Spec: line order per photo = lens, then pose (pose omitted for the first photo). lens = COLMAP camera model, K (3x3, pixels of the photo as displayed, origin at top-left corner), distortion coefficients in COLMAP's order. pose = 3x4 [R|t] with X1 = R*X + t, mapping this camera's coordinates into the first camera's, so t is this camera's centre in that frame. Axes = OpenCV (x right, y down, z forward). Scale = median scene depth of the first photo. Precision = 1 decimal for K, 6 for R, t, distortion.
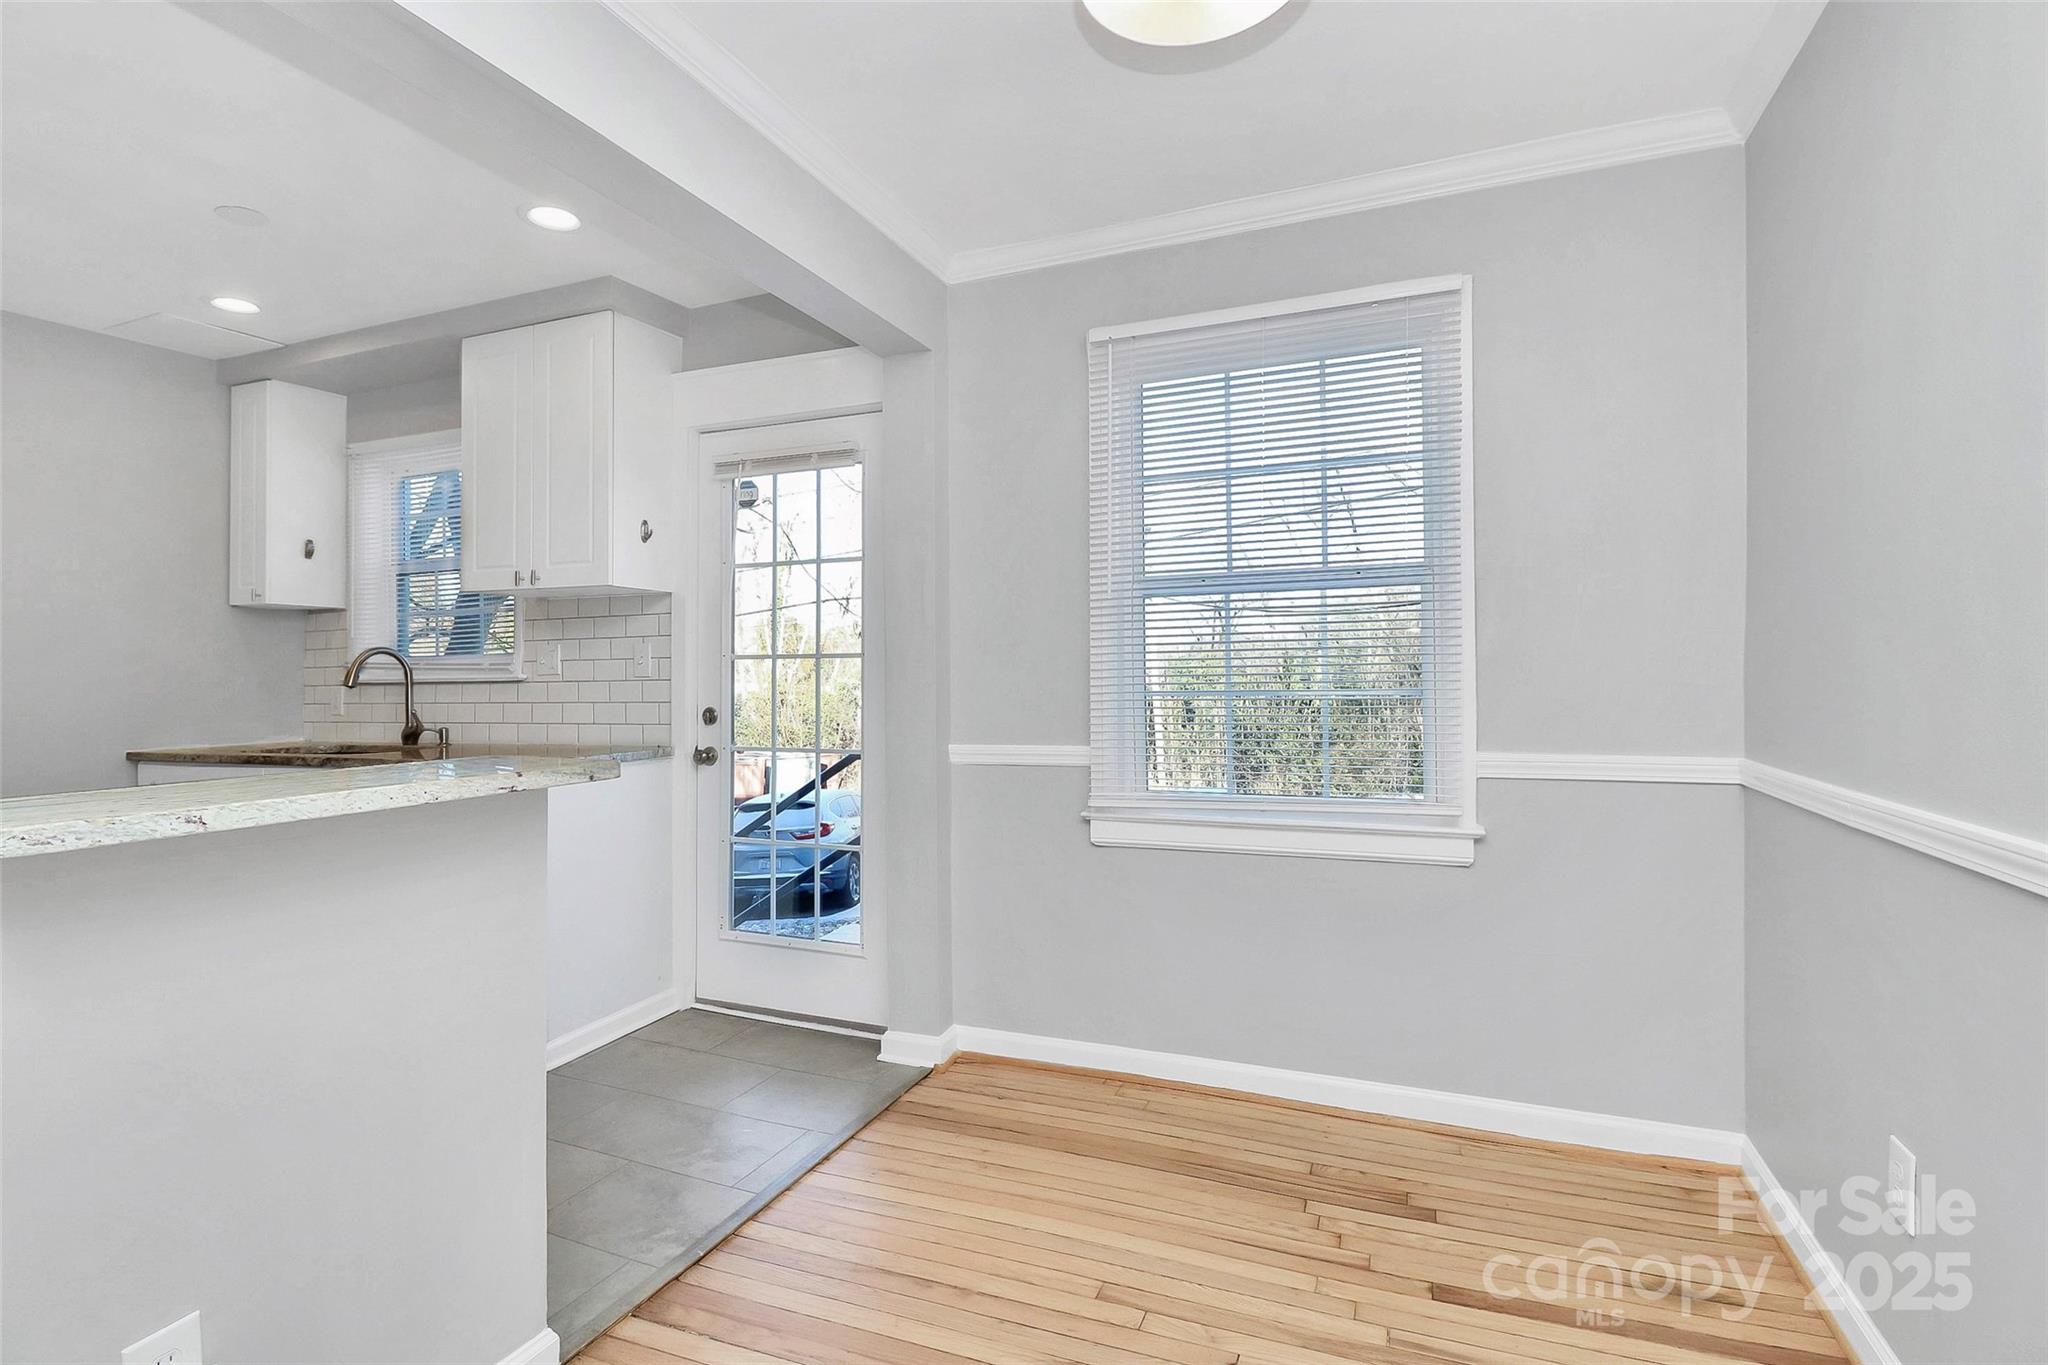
lens RADIAL K [[963.9, 0, 1024.3], [0, 963.9, 676.4], [0, 0, 1]] dist [0.001703, -0.011595]
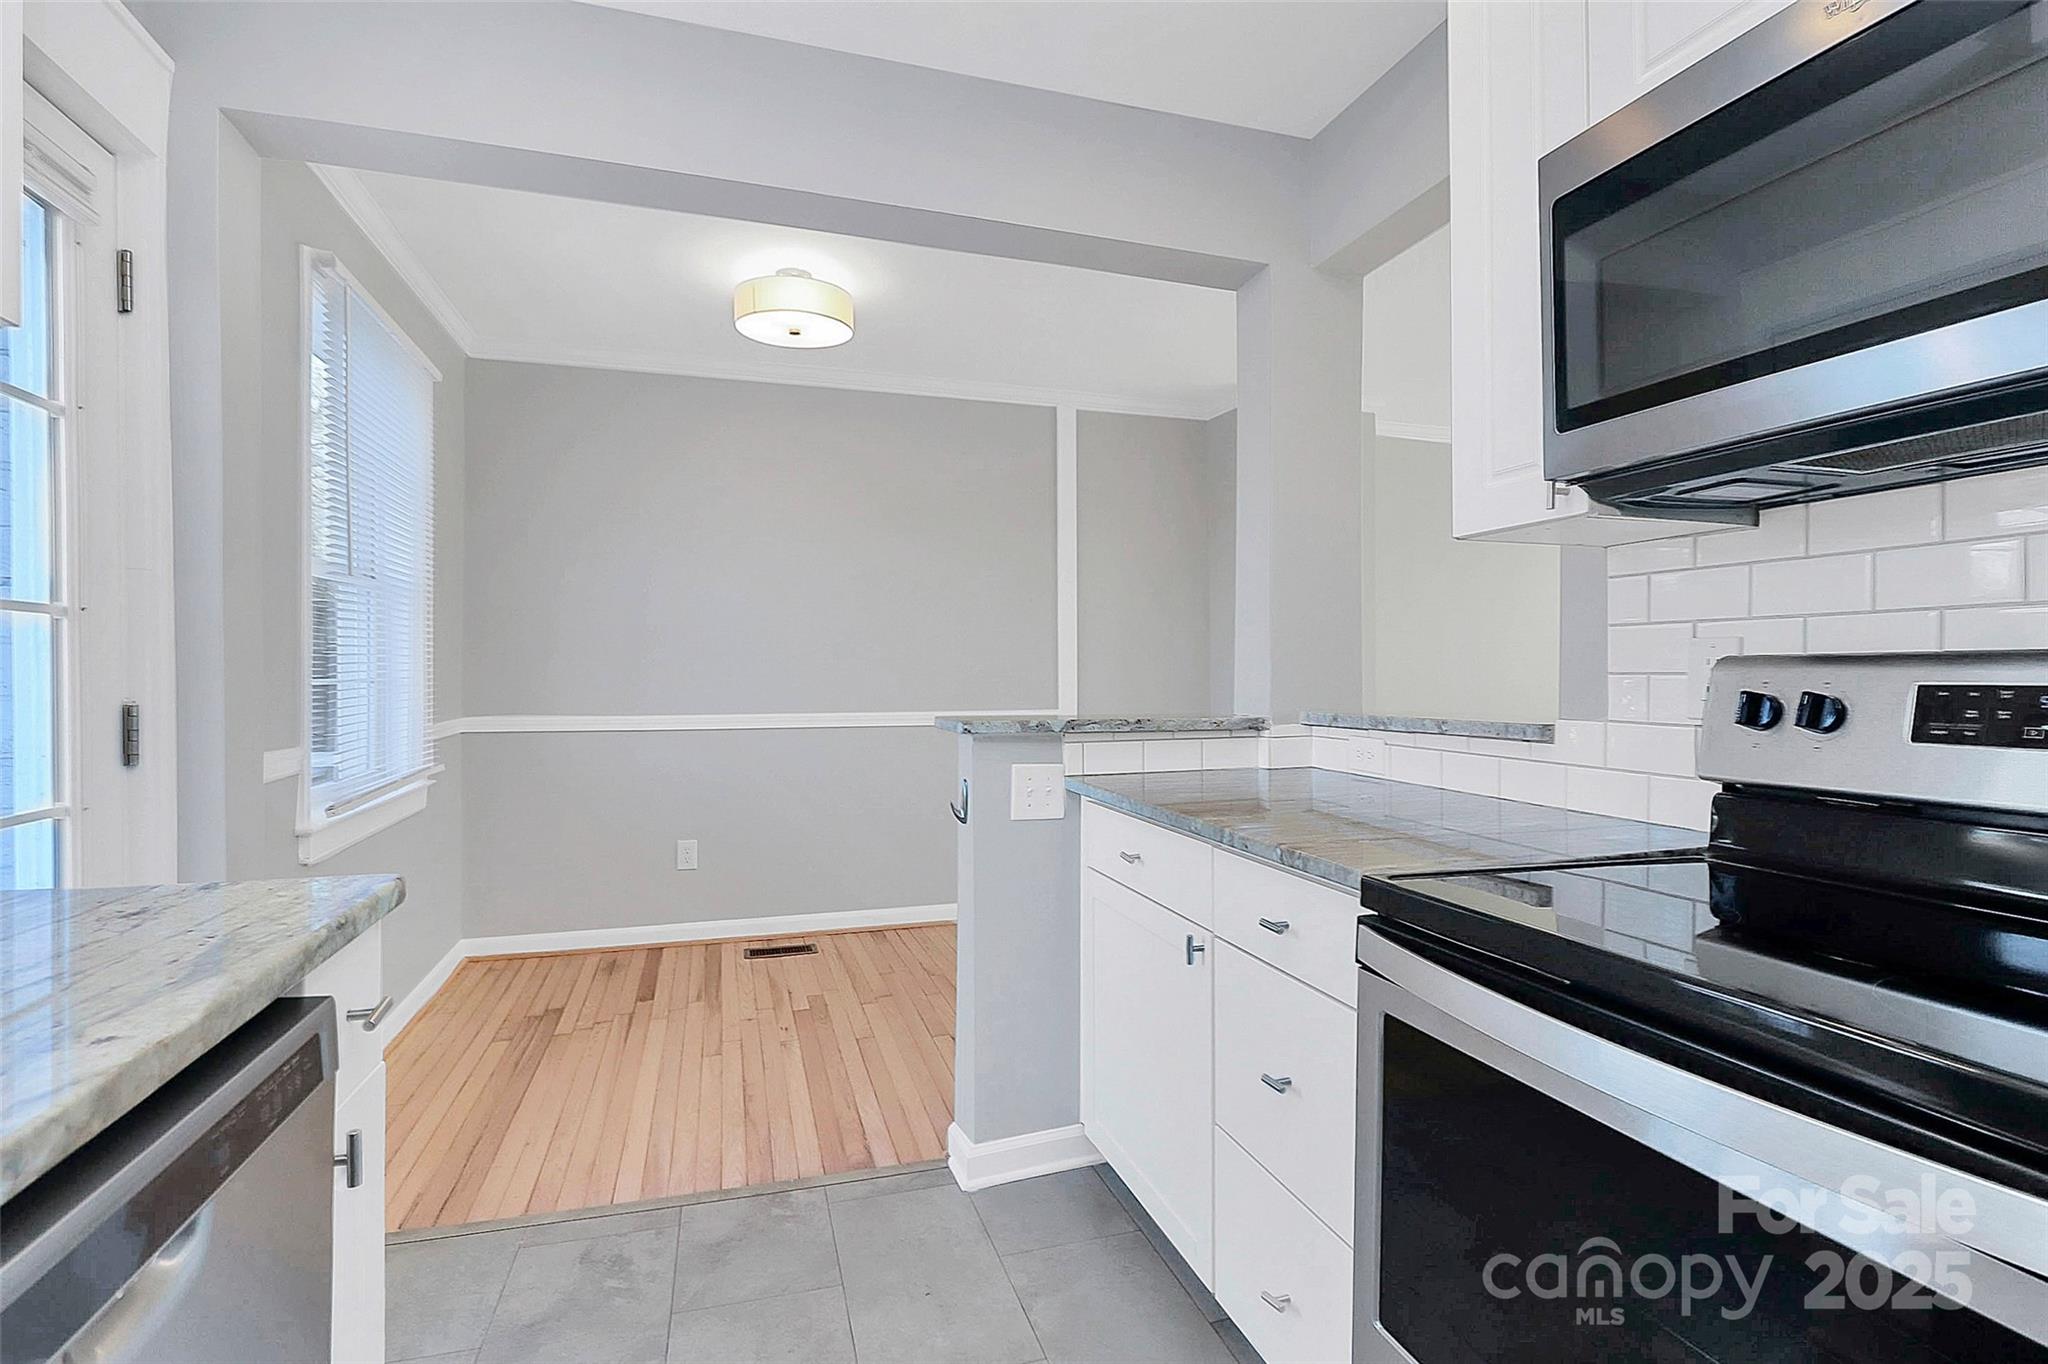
lens RADIAL K [[965.1, 0, 1024.0], [0, 965.1, 682.0], [0, 0, 1]] dist [0.009409, -0.000904]
pose [[-0.643194, -0.001868, 0.765701, -0.823393], [-0.002382, 0.999997, 0.000438, 0.012303], [-0.765699, -0.001542, -0.643197, 0.915255]]
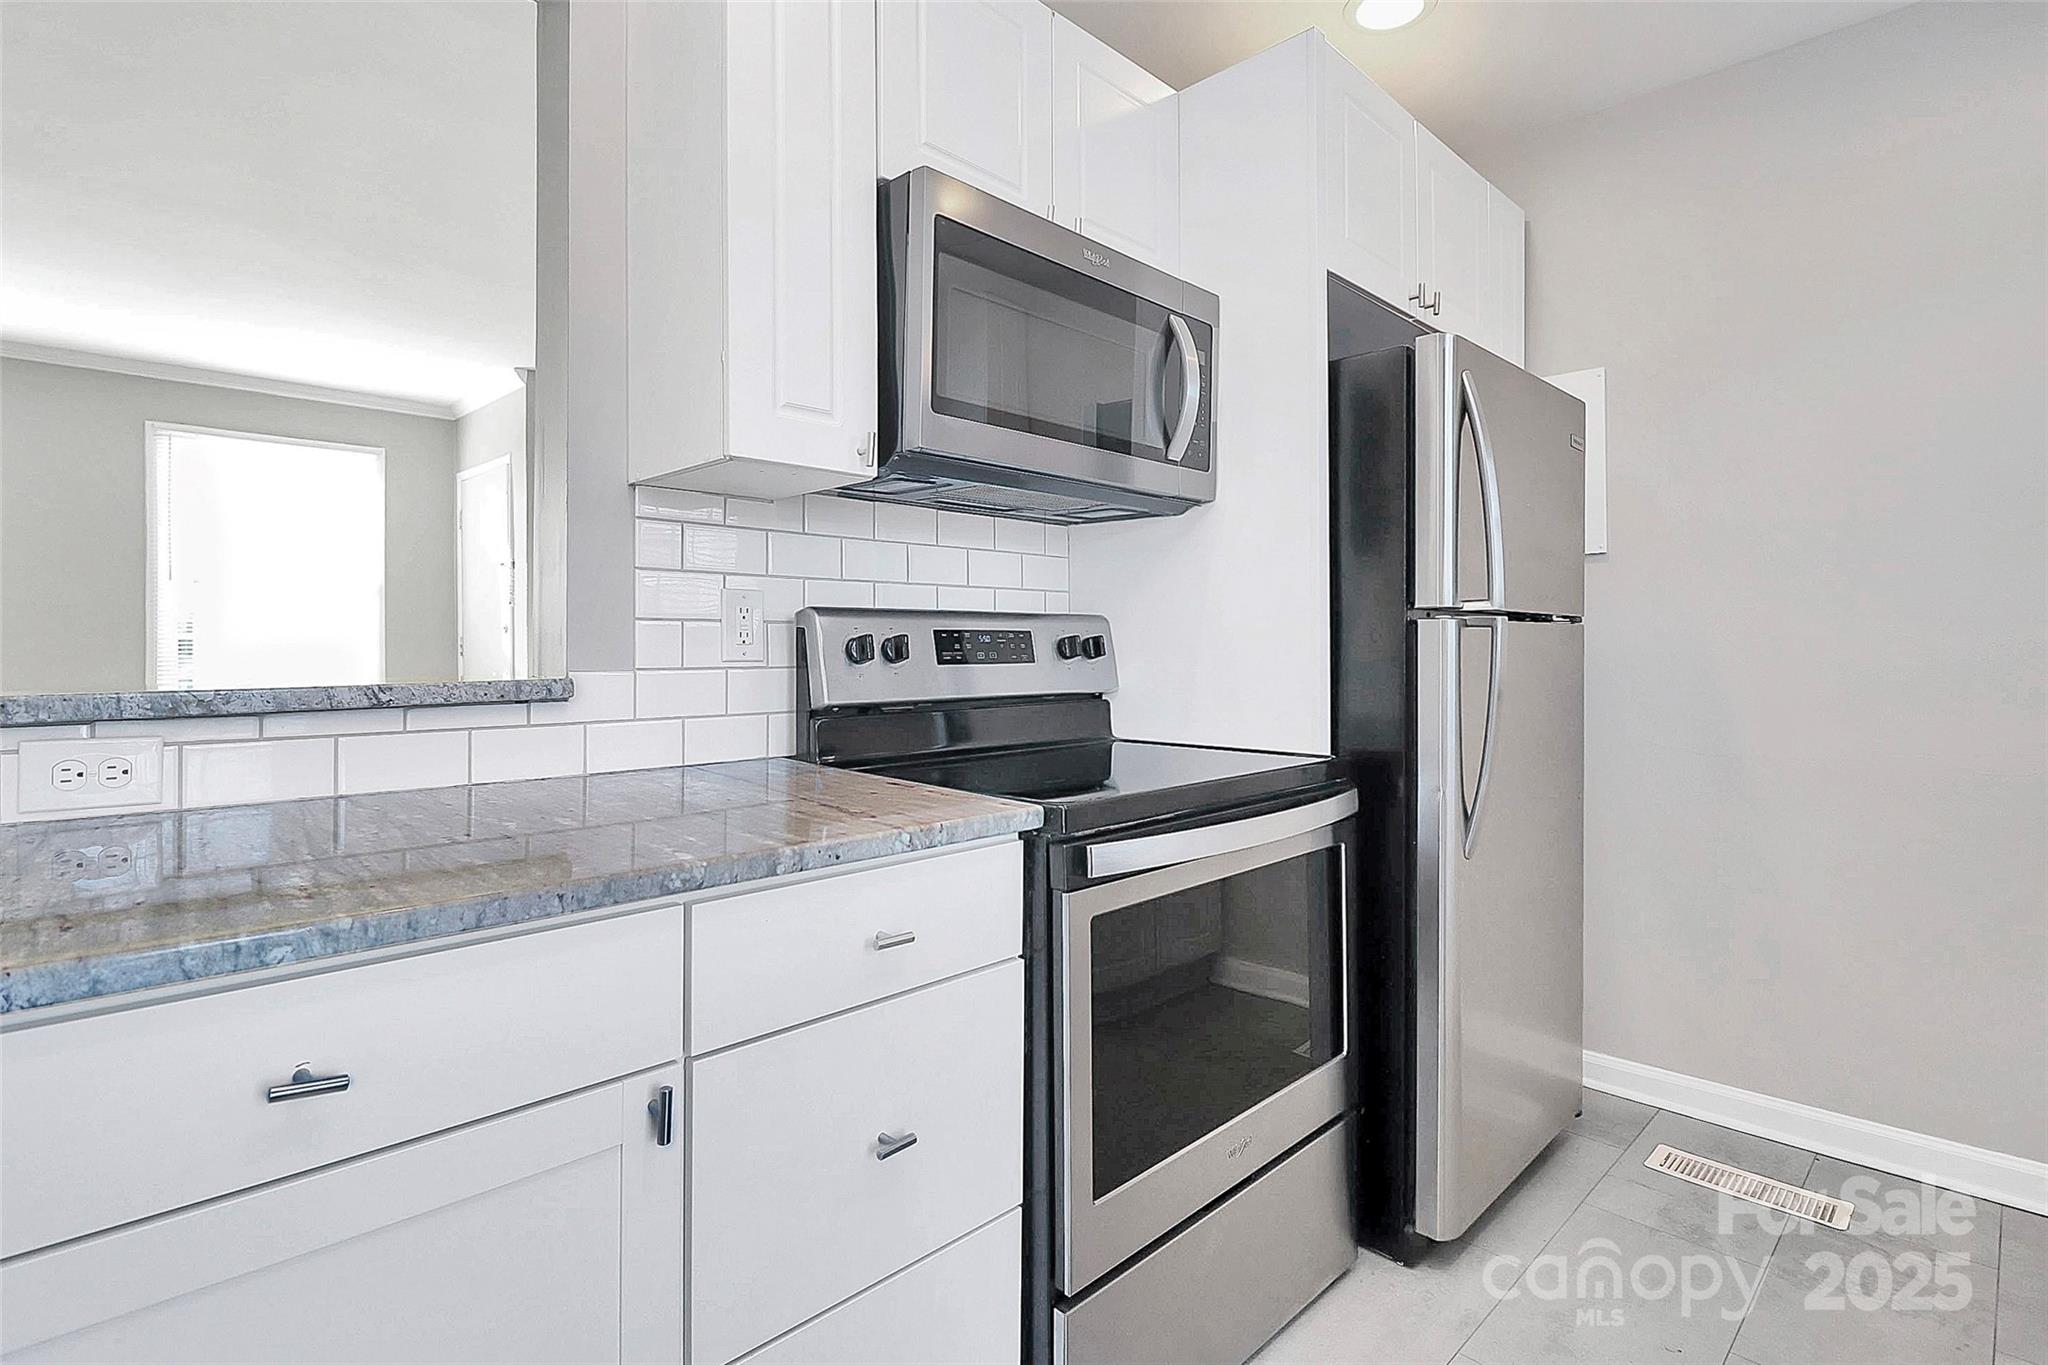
lens RADIAL K [[976.6, 0, 1014.8], [0, 976.6, 637.4], [0, 0, 1]] dist [-0.010075, -0.000953]
pose [[-0.391227, -0.004569, -0.920283, -0.279912], [0.007674, 0.999937, -0.008226, 0.021947], [0.920262, -0.010280, -0.391167, 0.720565]]
